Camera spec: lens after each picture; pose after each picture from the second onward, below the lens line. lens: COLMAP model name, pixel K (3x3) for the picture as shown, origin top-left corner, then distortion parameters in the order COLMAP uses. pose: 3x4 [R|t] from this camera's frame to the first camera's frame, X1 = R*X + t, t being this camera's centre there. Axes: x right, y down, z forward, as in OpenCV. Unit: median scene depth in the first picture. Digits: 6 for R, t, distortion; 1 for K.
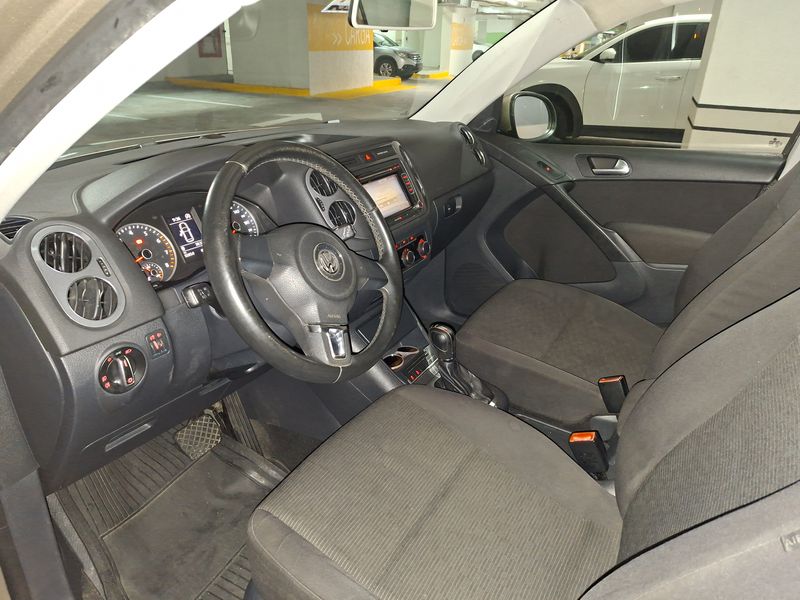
lens RADIAL K [[575.1, 0, 400.0], [0, 575.1, 300.0], [0, 0, 1]] dist [0.003287, -0.002648]
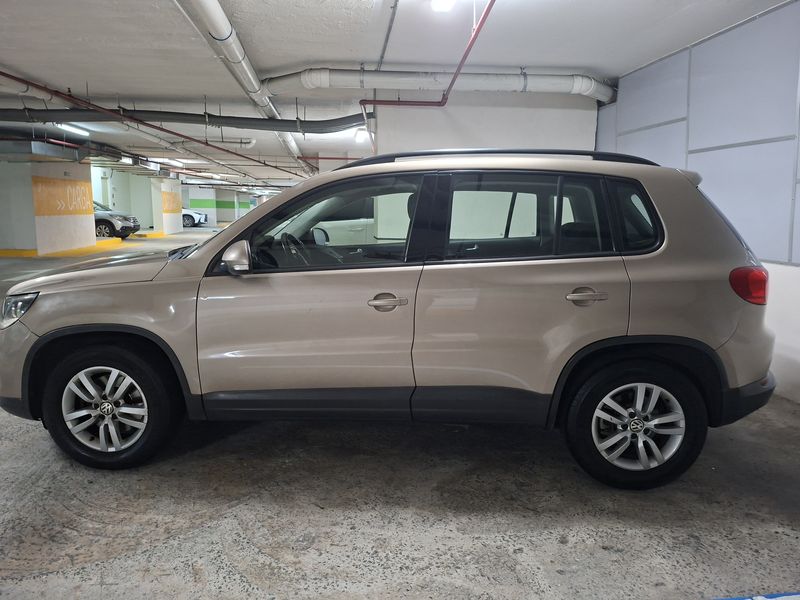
lens RADIAL K [[575.1, 0, 400.0], [0, 575.1, 300.0], [0, 0, 1]] dist [0.003287, -0.002648]
pose [[0.869934, -0.083840, 0.485989, -0.077676], [0.204531, 0.958034, -0.200842, 0.054015], [-0.448756, 0.274119, 0.850574, -0.131640]]
